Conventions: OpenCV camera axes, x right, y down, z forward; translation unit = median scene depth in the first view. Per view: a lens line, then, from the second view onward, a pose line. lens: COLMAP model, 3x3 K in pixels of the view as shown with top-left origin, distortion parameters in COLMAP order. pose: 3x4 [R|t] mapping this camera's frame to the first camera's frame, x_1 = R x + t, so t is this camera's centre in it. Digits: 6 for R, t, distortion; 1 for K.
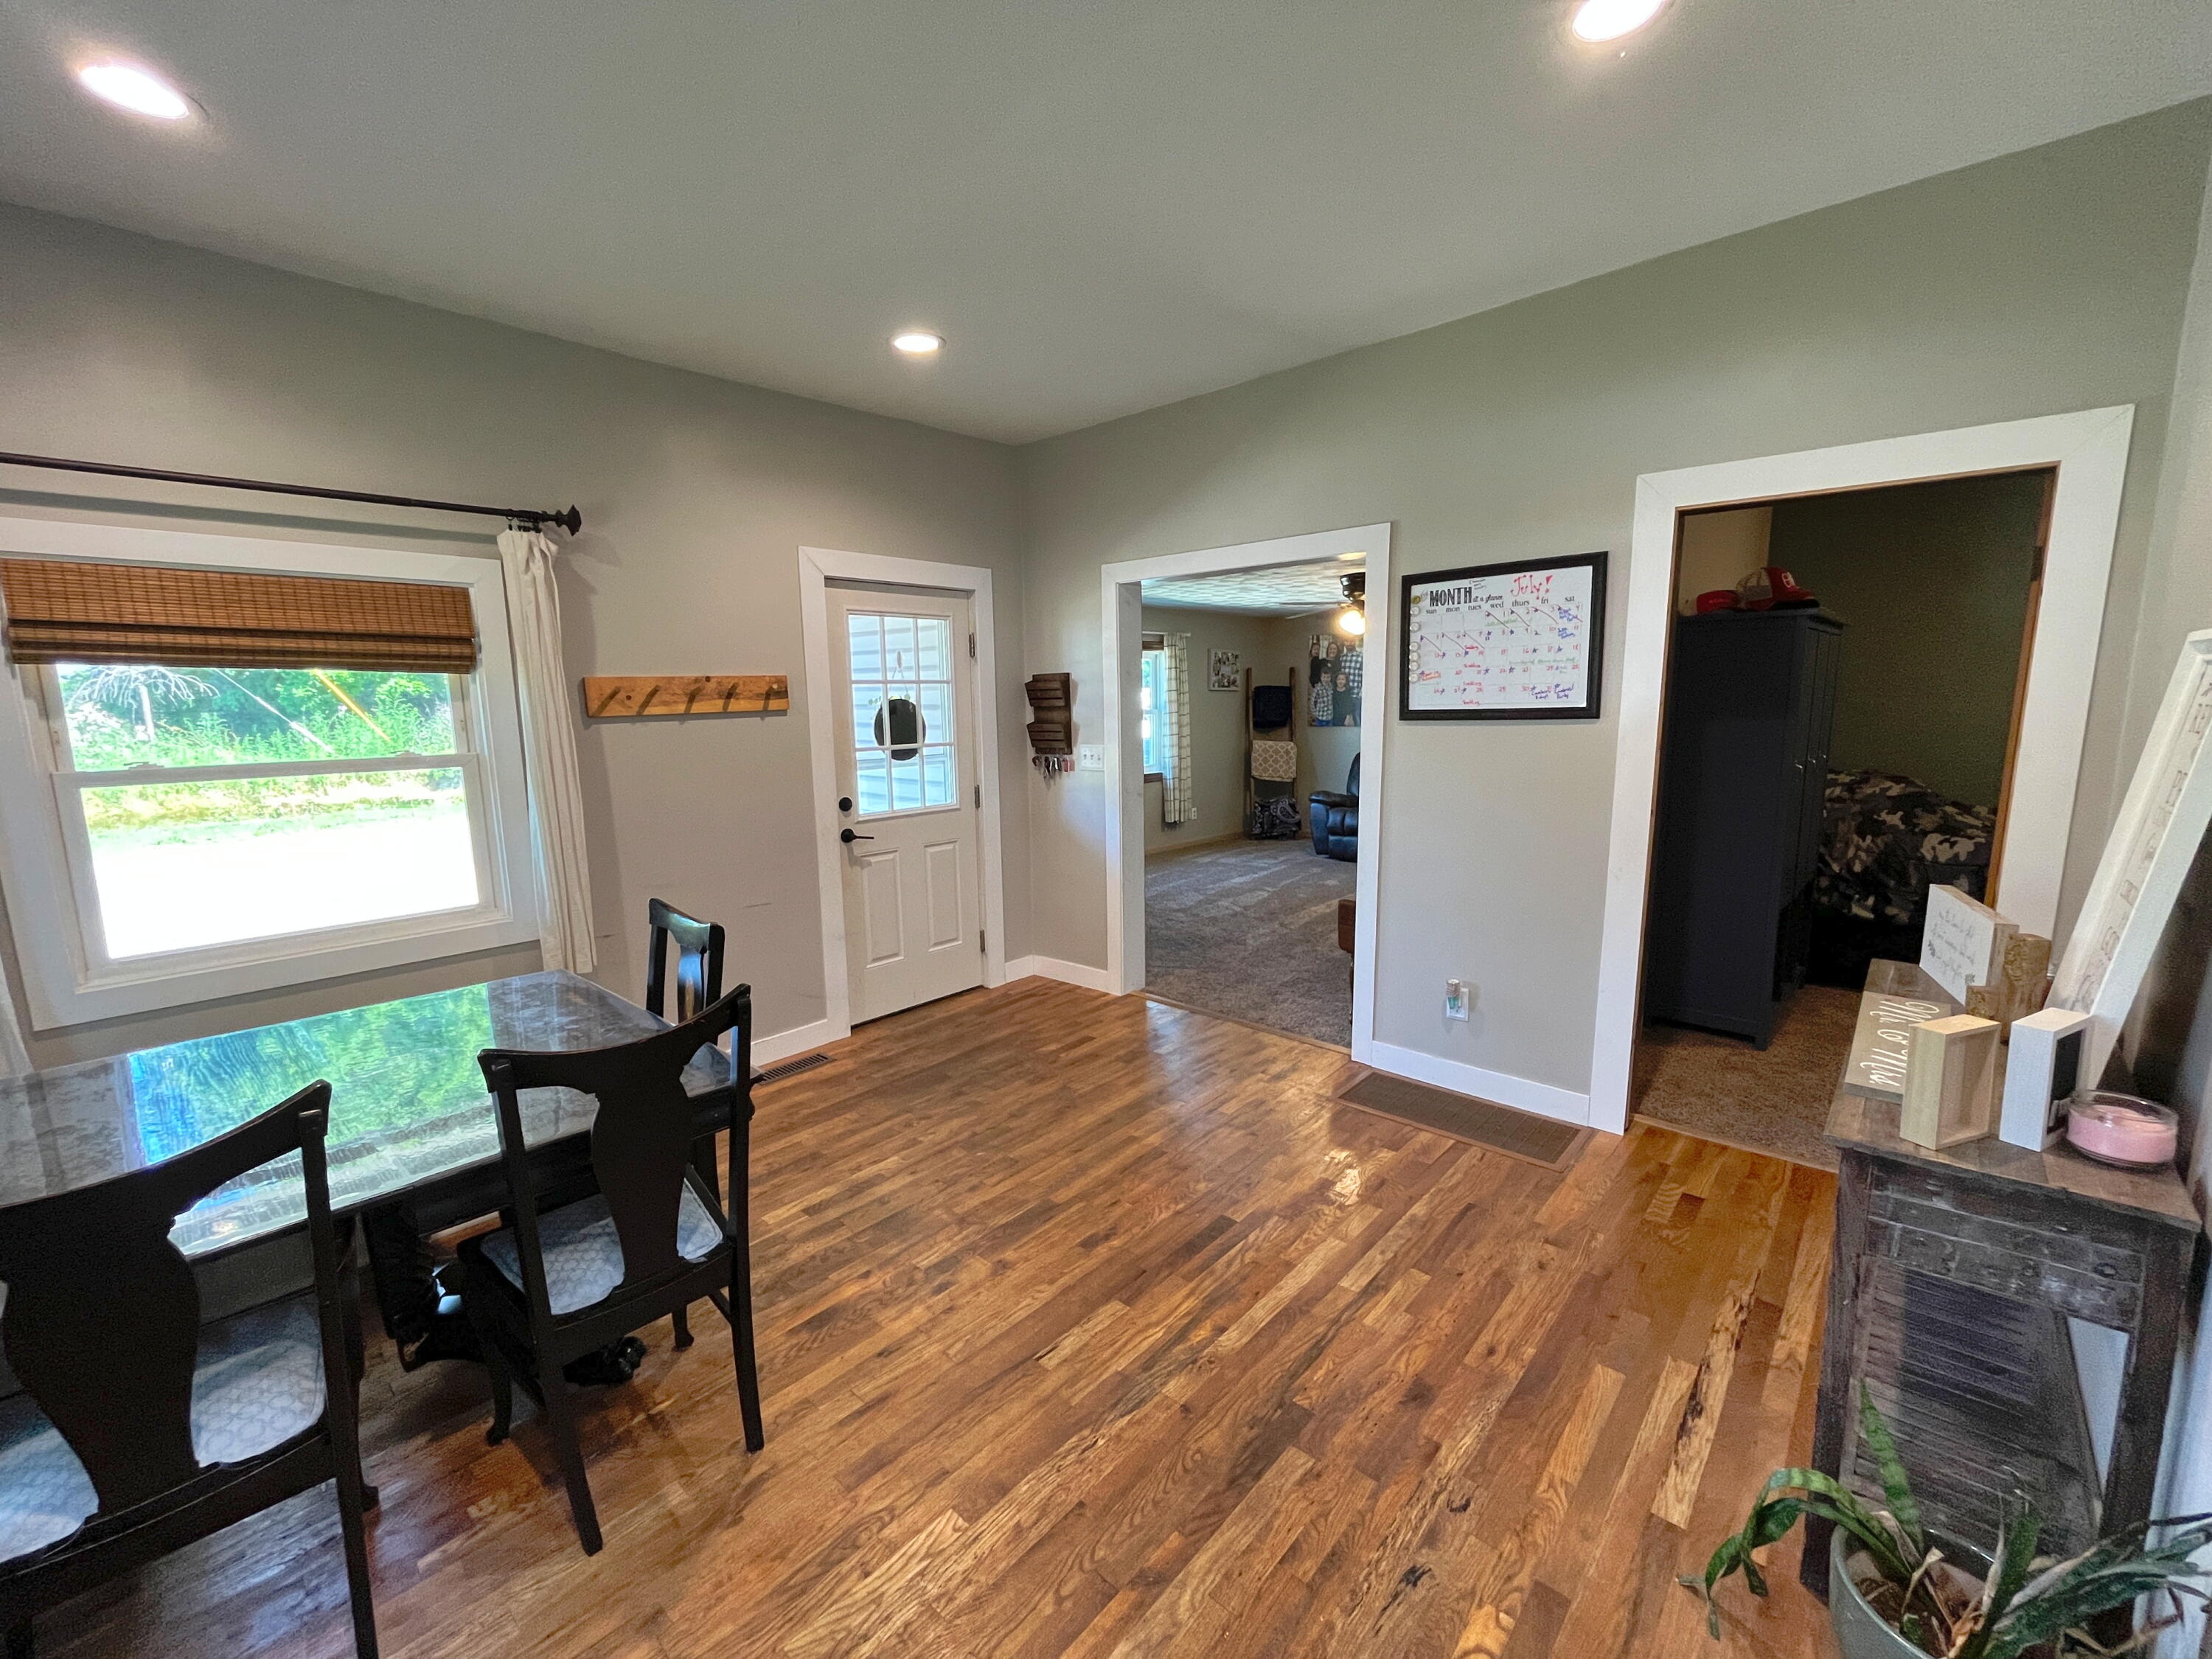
lens RADIAL K [[899.9, 0, 1114.0], [0, 899.9, 826.6], [0, 0, 1]] dist [-0.006924, -0.000312]
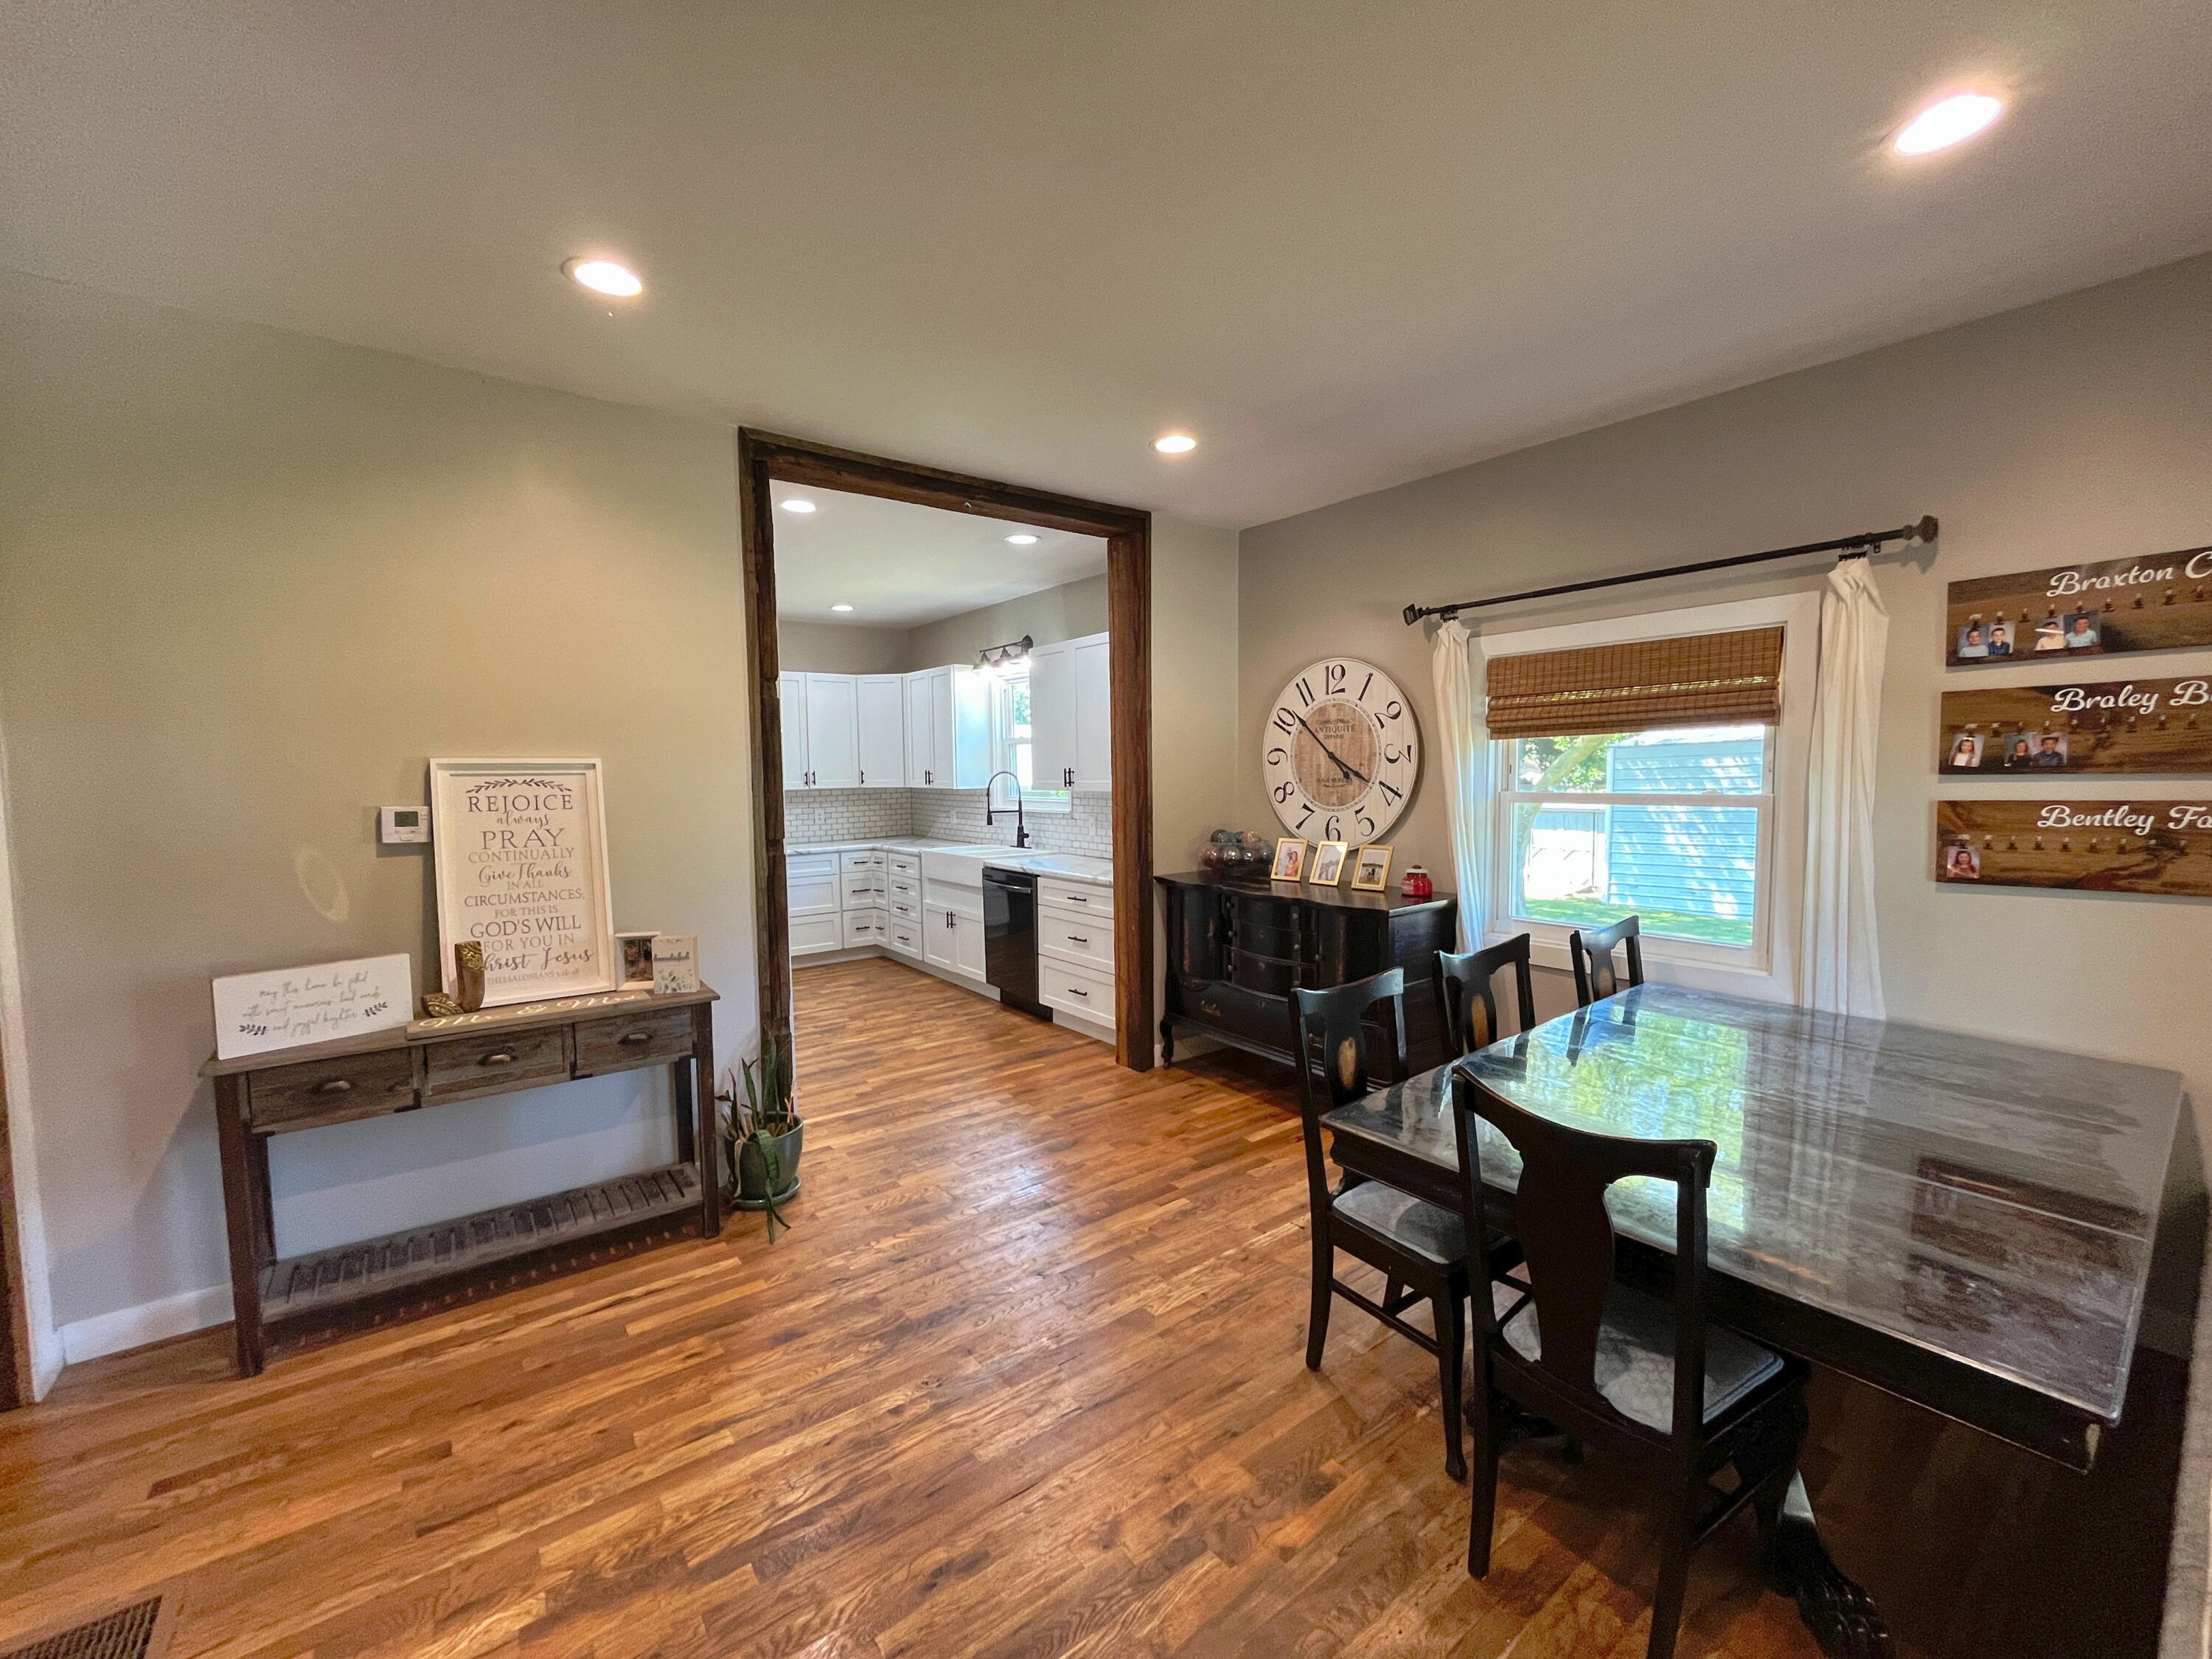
lens RADIAL K [[899.9, 0, 1101.8], [0, 899.9, 831.1], [0, 0, 1]] dist [-0.006924, -0.000312]
pose [[-0.980352, 0.014685, 0.196711, -0.219726], [0.056889, 0.975902, 0.210663, -0.186171], [-0.188877, 0.217714, -0.957563, 1.248984]]
